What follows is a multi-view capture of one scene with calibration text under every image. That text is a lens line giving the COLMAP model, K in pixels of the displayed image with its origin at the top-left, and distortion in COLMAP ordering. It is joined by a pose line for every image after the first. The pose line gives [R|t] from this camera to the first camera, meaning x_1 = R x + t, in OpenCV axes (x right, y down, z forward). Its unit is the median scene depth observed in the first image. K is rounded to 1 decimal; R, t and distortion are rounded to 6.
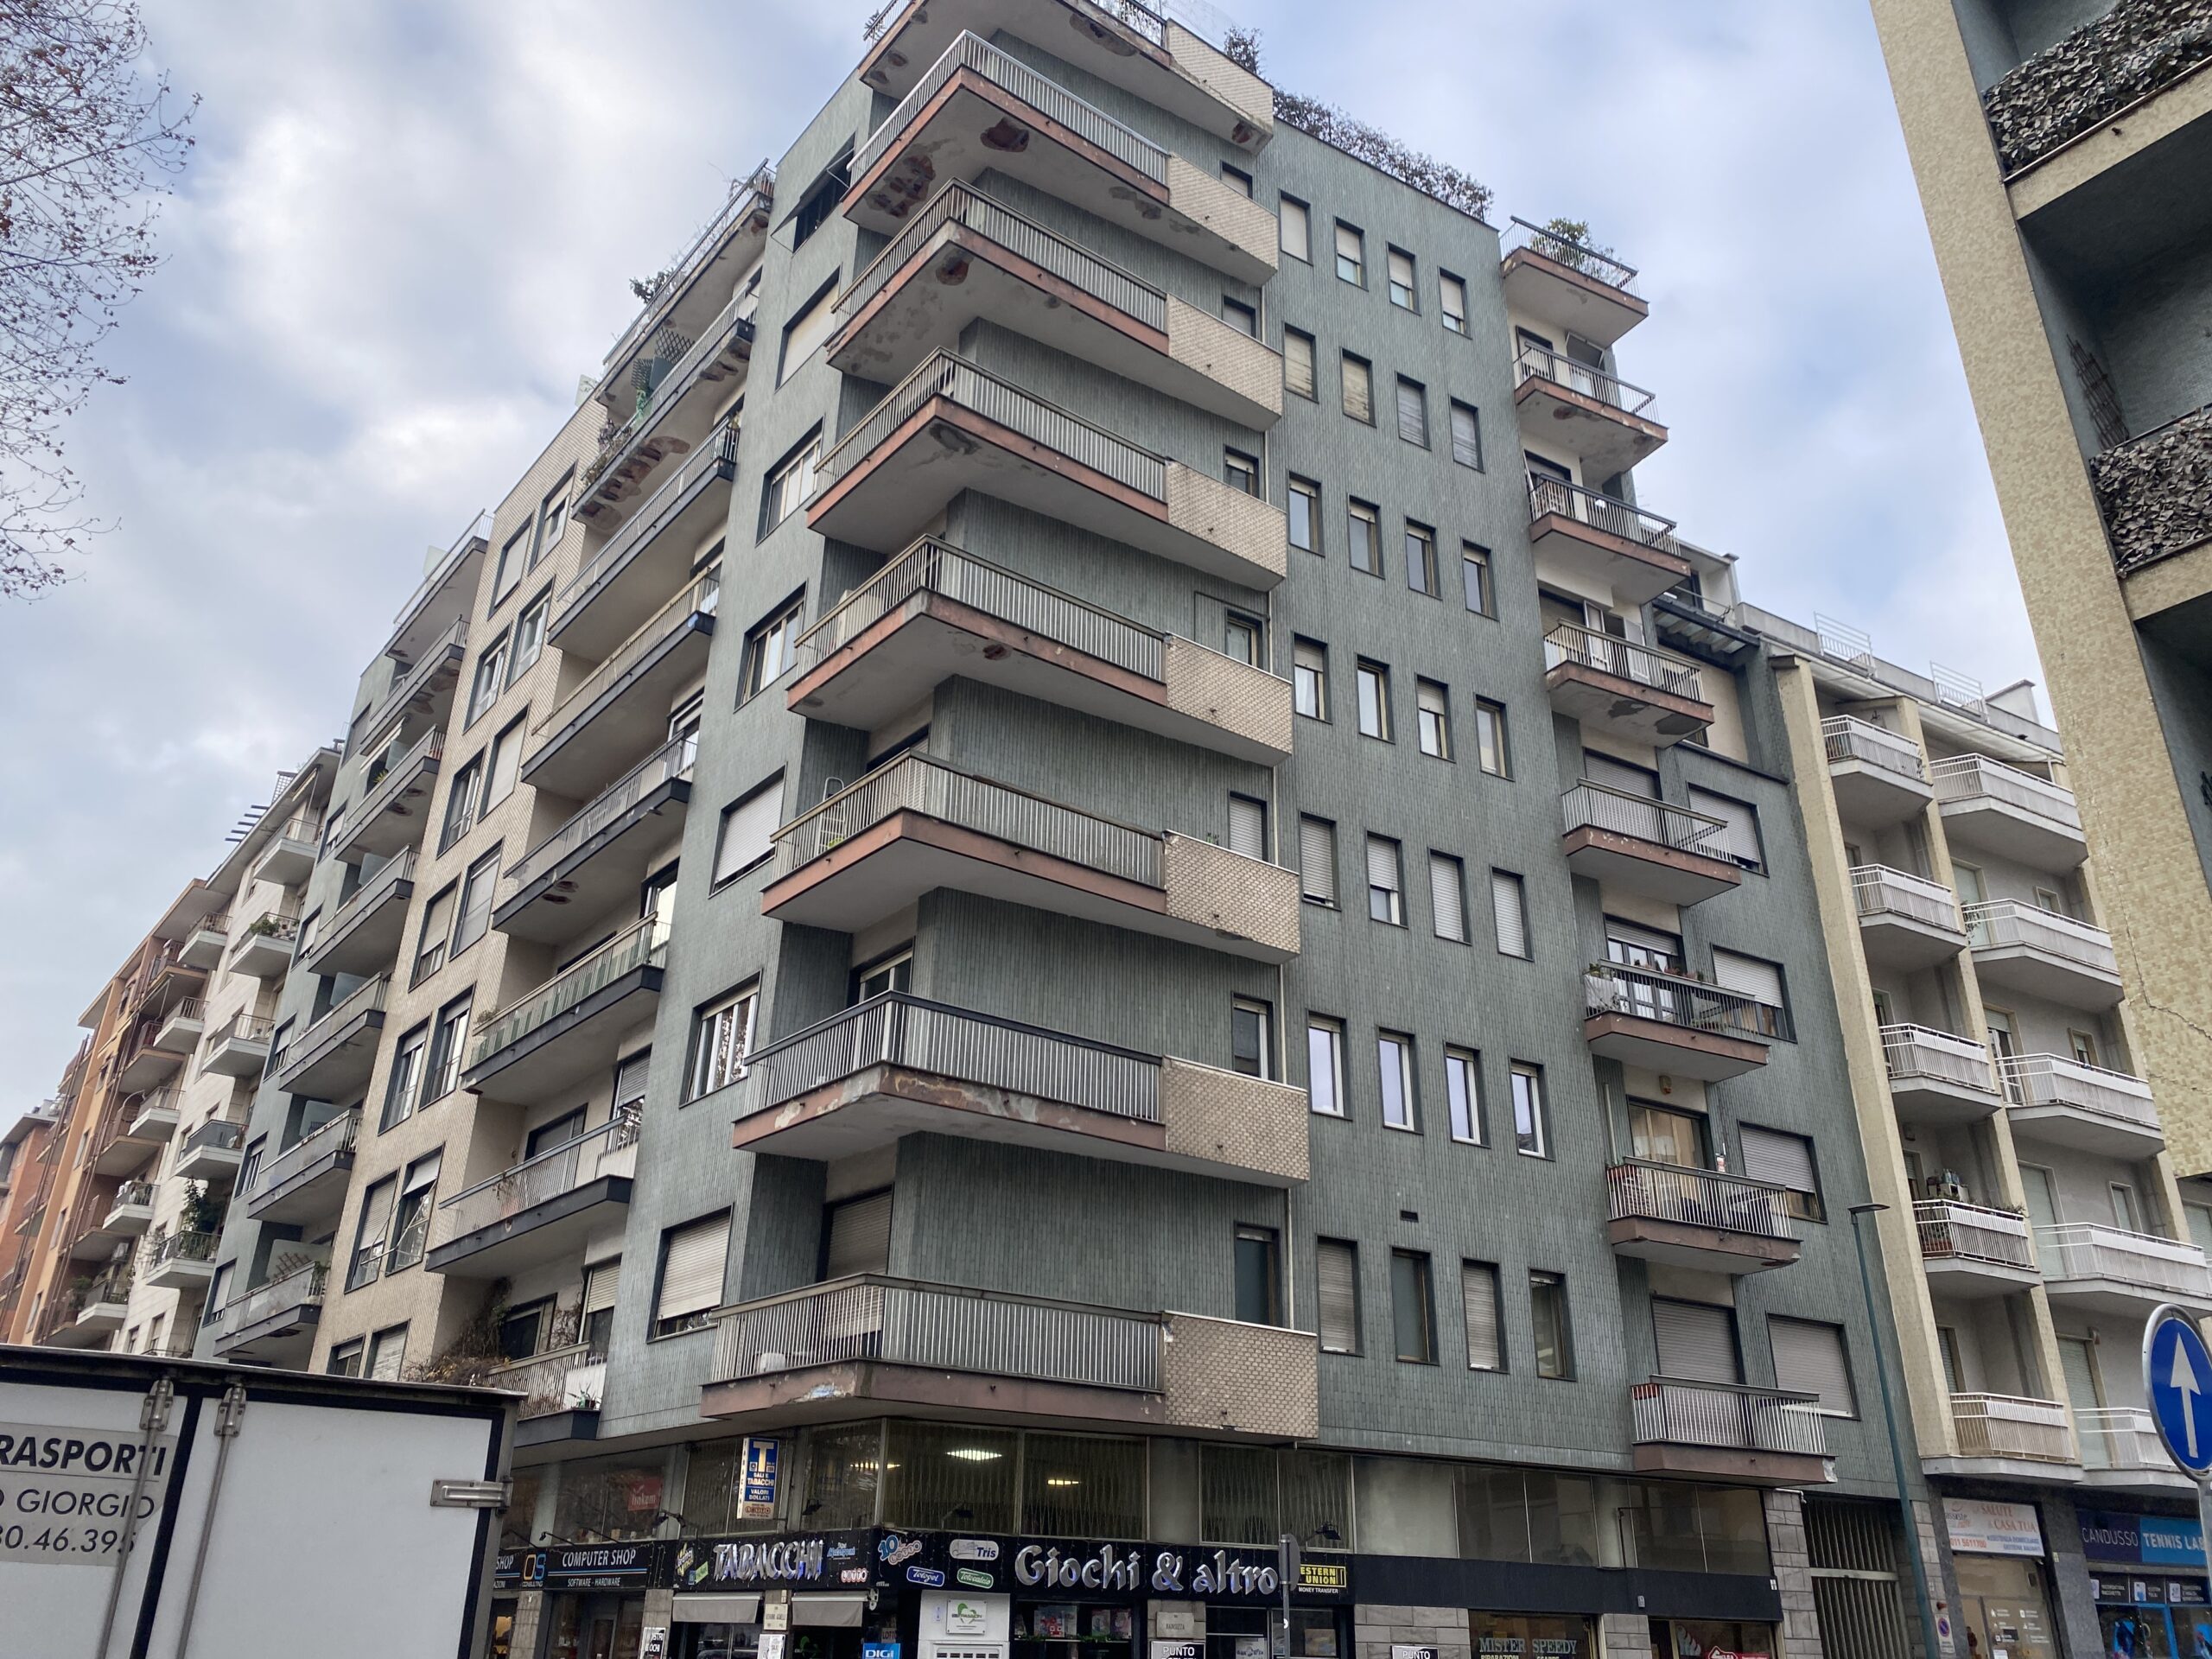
lens RADIAL K [[1675.7, 0, 1104.4], [0, 1675.7, 810.2], [0, 0, 1]] dist [0.032005, -0.032344]
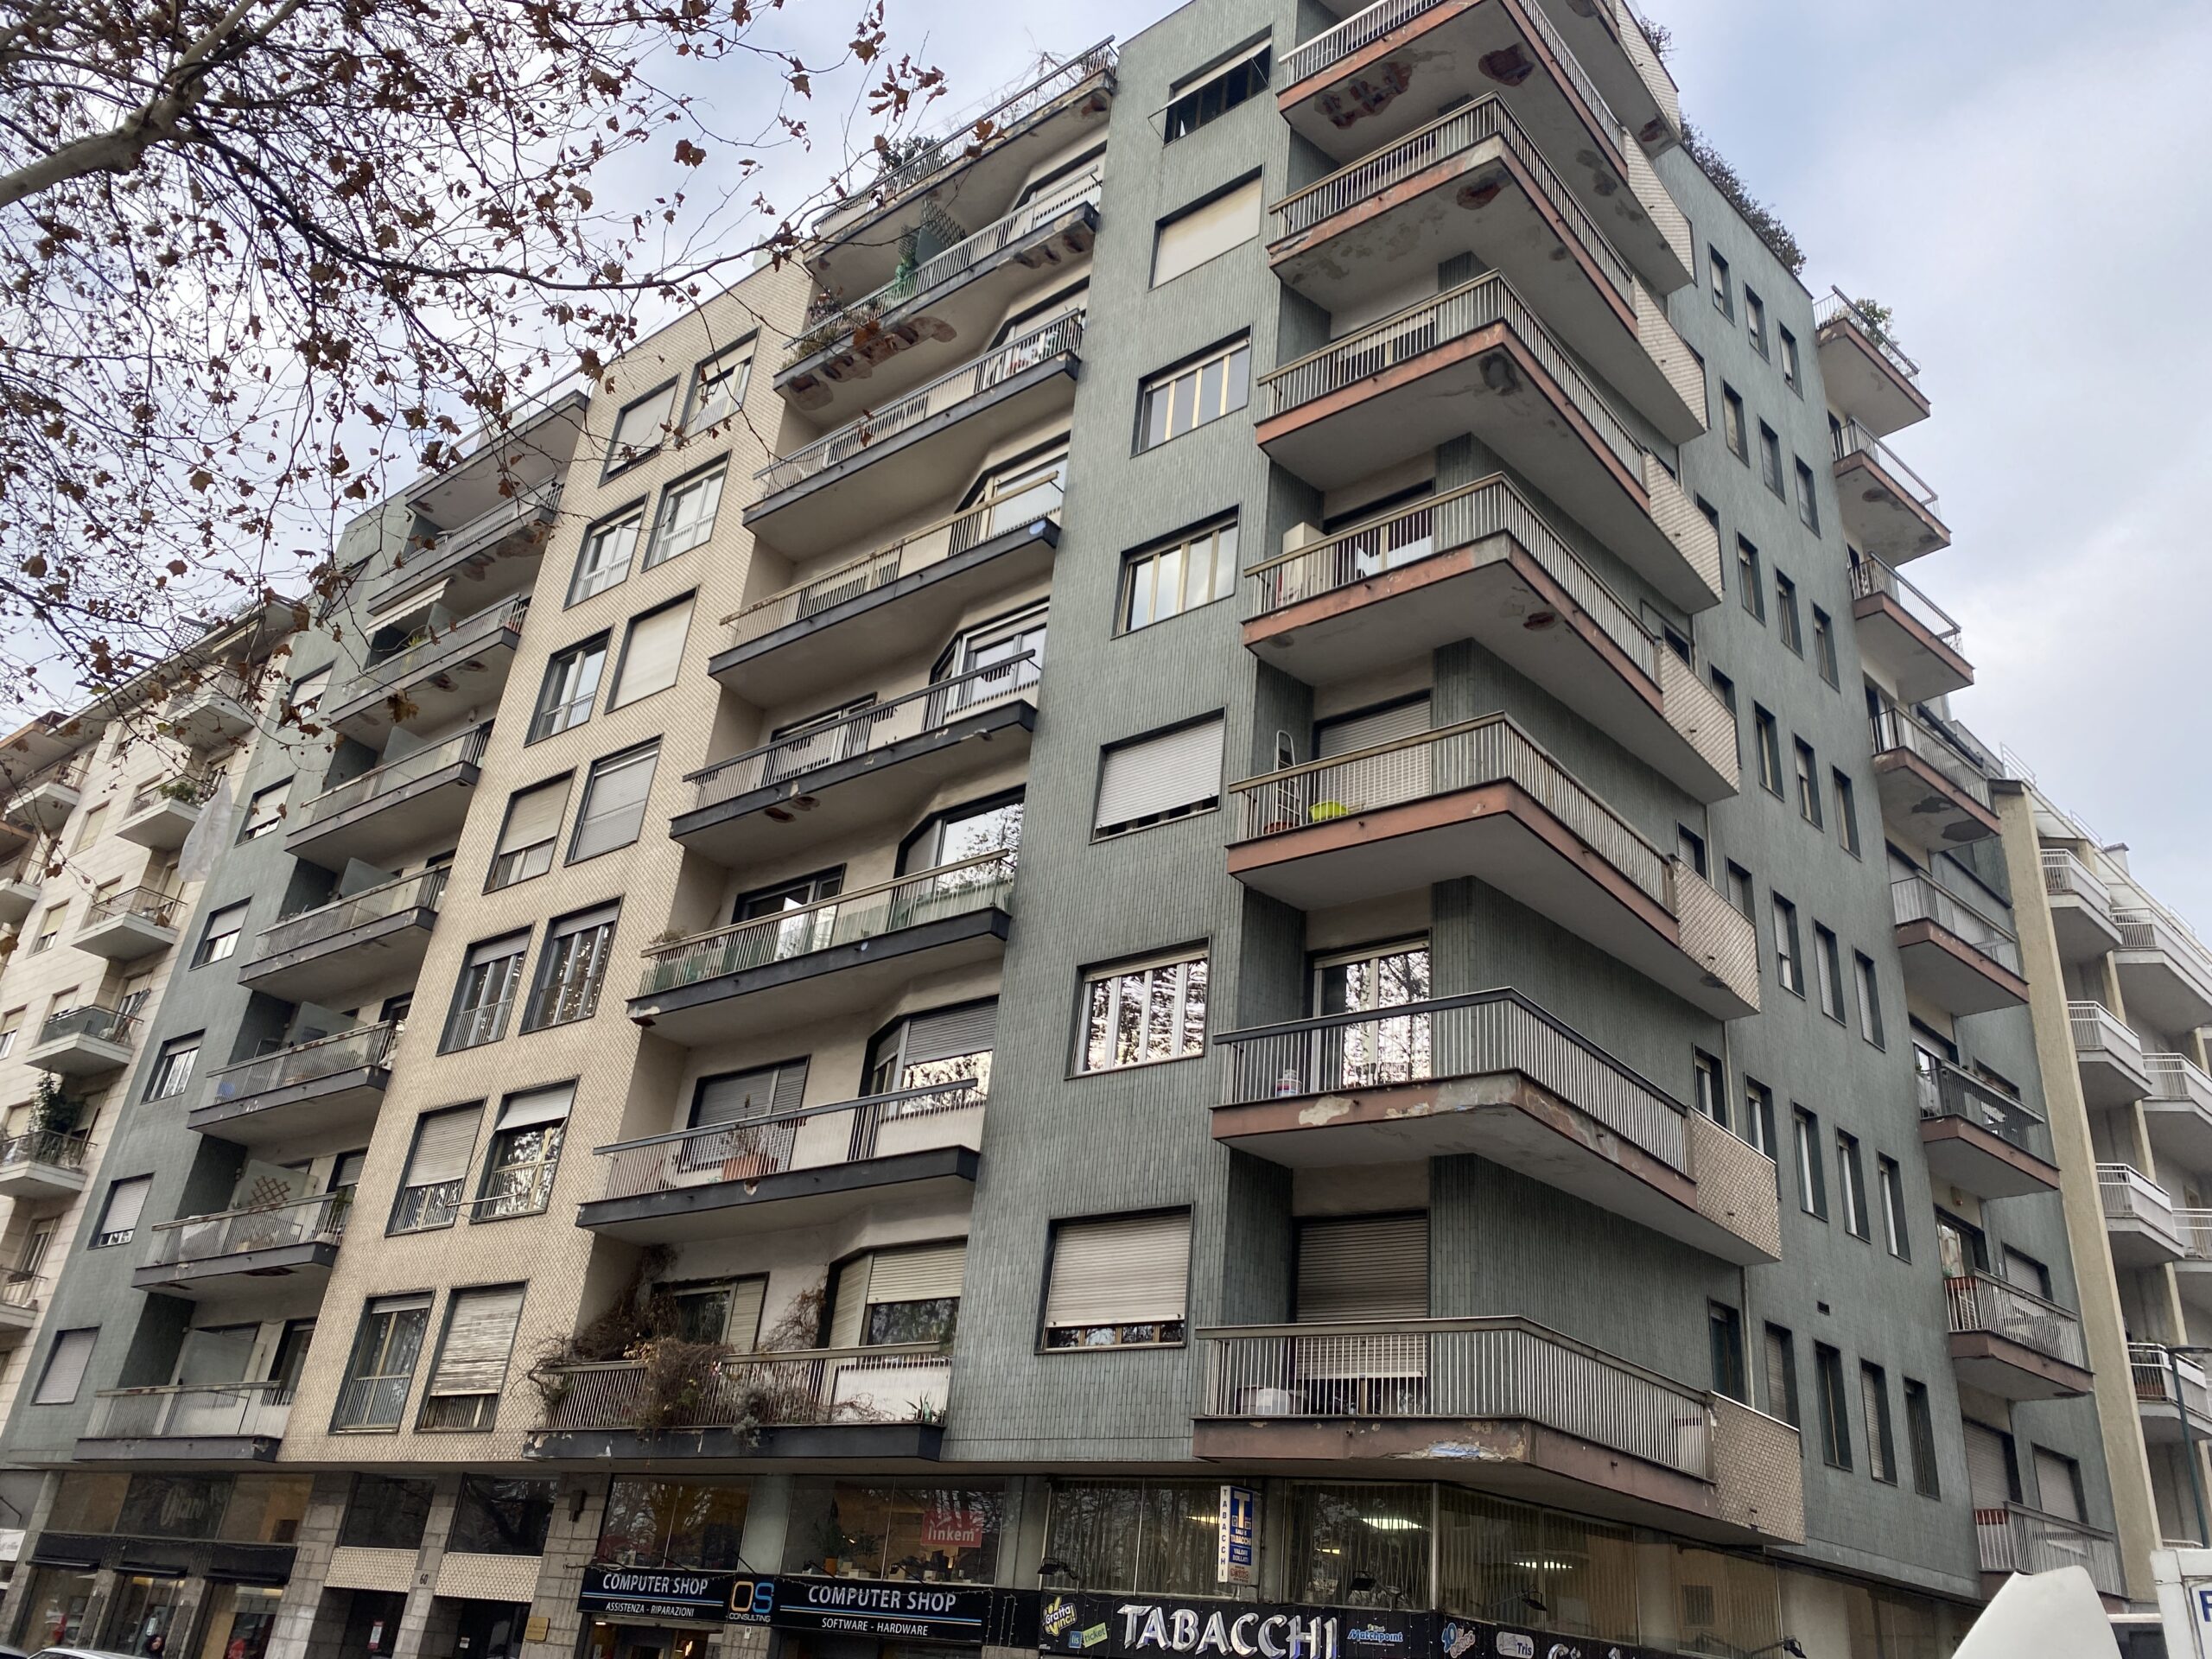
lens RADIAL K [[1675.7, 0, 1109.4], [0, 1675.7, 845.0], [0, 0, 1]] dist [0.032005, -0.032344]
pose [[0.970508, 0.163535, 0.177114, -0.338555], [-0.163602, 0.986422, -0.014330, 0.056740], [-0.177053, -0.015069, 0.984086, 0.135550]]
